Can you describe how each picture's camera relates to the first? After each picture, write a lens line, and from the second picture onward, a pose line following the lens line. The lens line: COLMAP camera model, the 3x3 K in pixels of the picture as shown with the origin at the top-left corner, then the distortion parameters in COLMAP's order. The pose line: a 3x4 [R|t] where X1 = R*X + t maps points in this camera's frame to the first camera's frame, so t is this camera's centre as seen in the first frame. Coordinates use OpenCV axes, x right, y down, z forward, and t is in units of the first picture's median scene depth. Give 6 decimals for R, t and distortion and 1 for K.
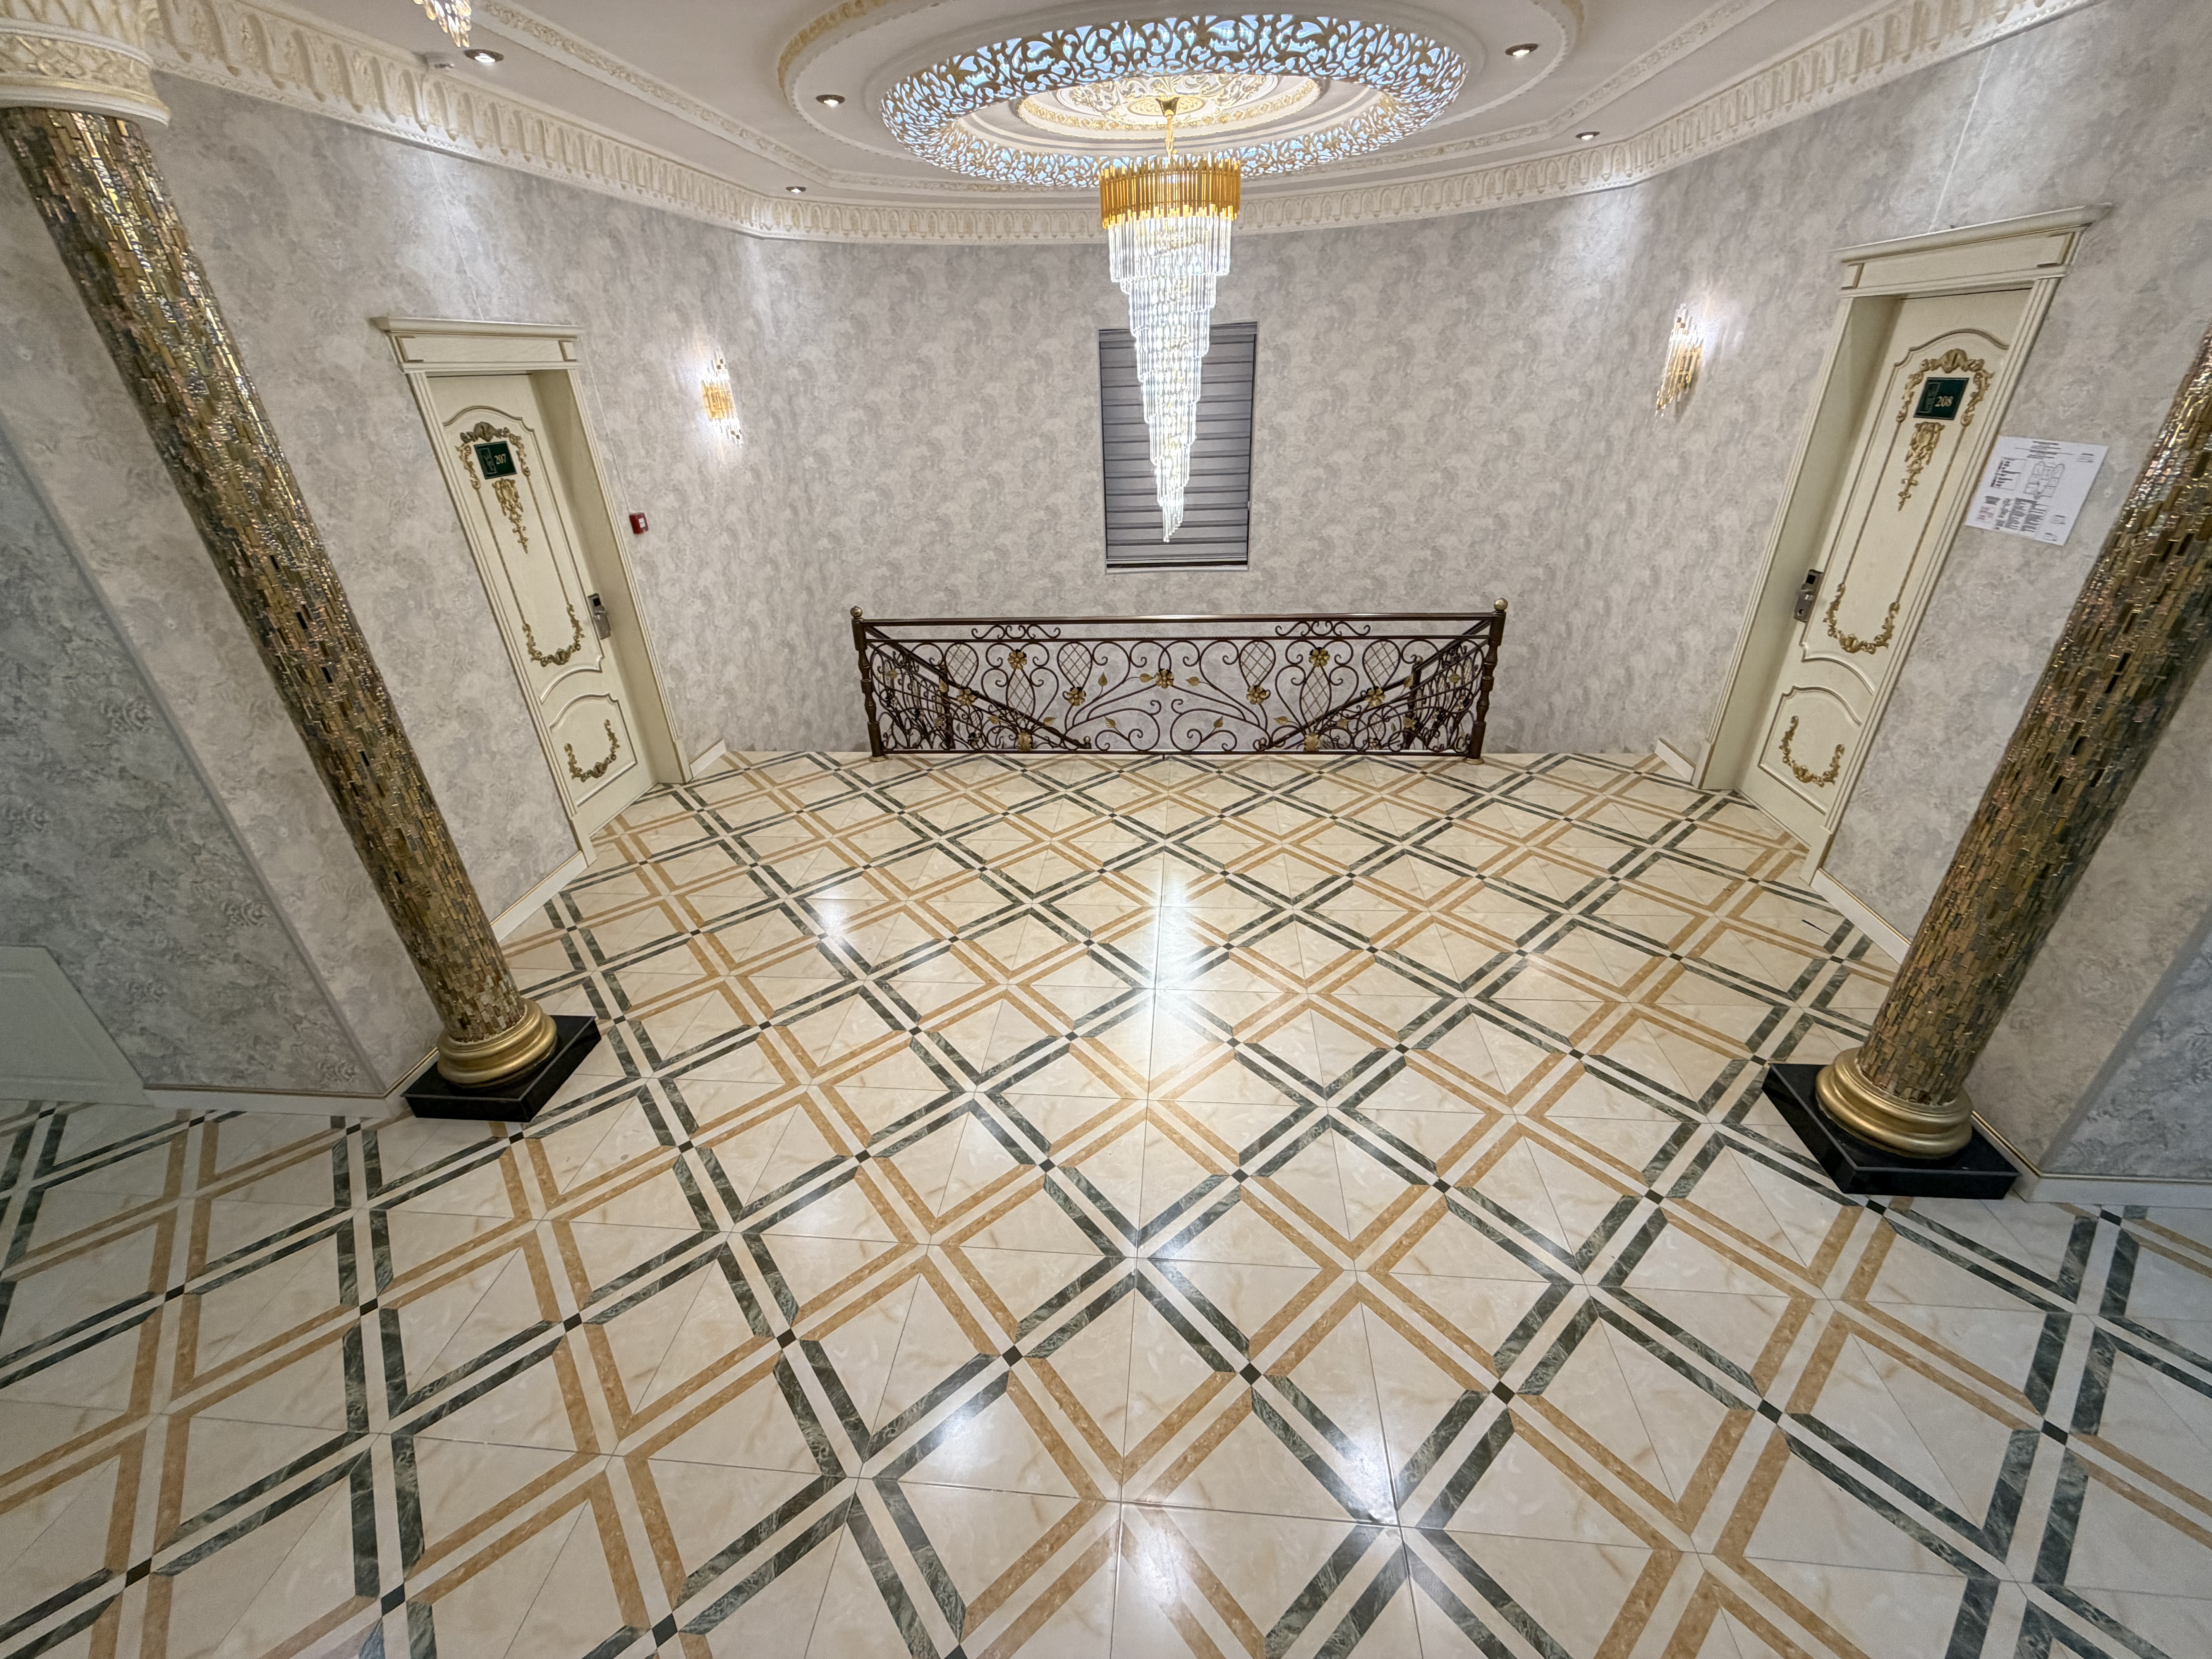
lens RADIAL K [[880.4, 0, 1099.3], [0, 880.4, 831.6], [0, 0, 1]] dist [0.000381, 0.000021]
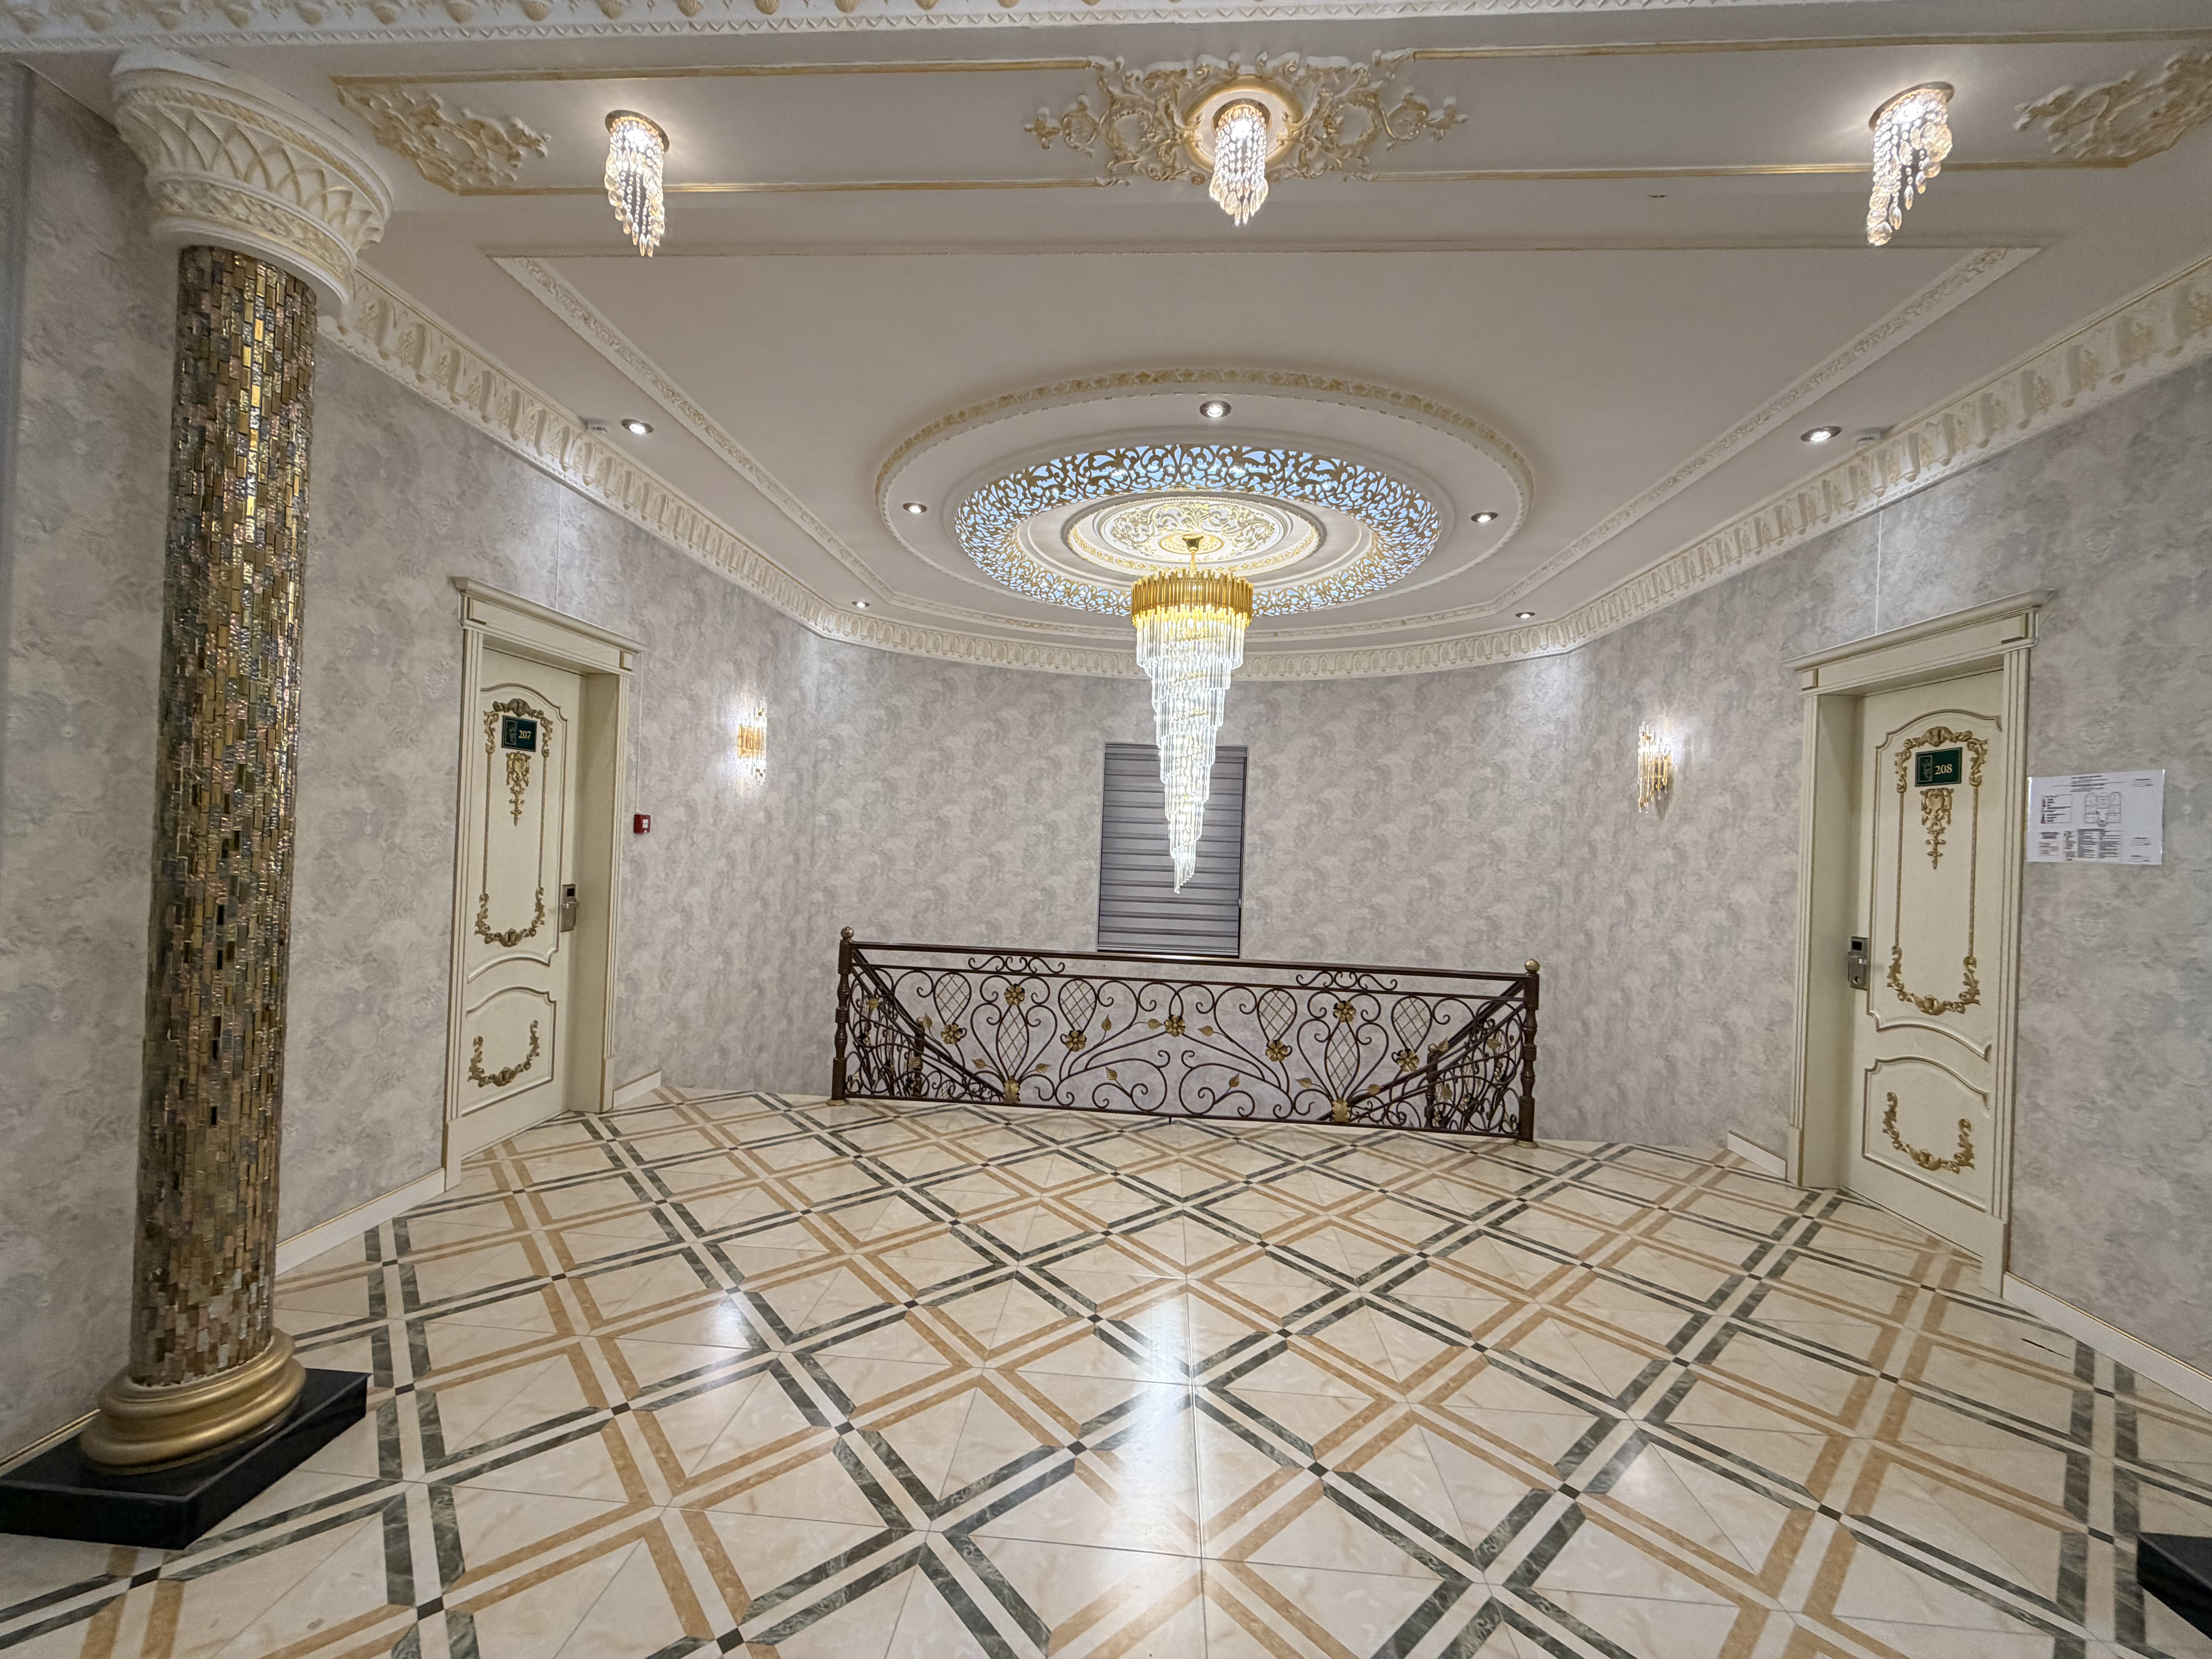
lens RADIAL K [[880.4, 0, 1099.3], [0, 880.4, 831.6], [0, 0, 1]] dist [0.000381, 0.000021]
pose [[0.996736, 0.076311, 0.026336, -0.052132], [-0.054594, 0.877503, -0.476453, 0.105663], [-0.059468, 0.473461, 0.878805, 0.139108]]
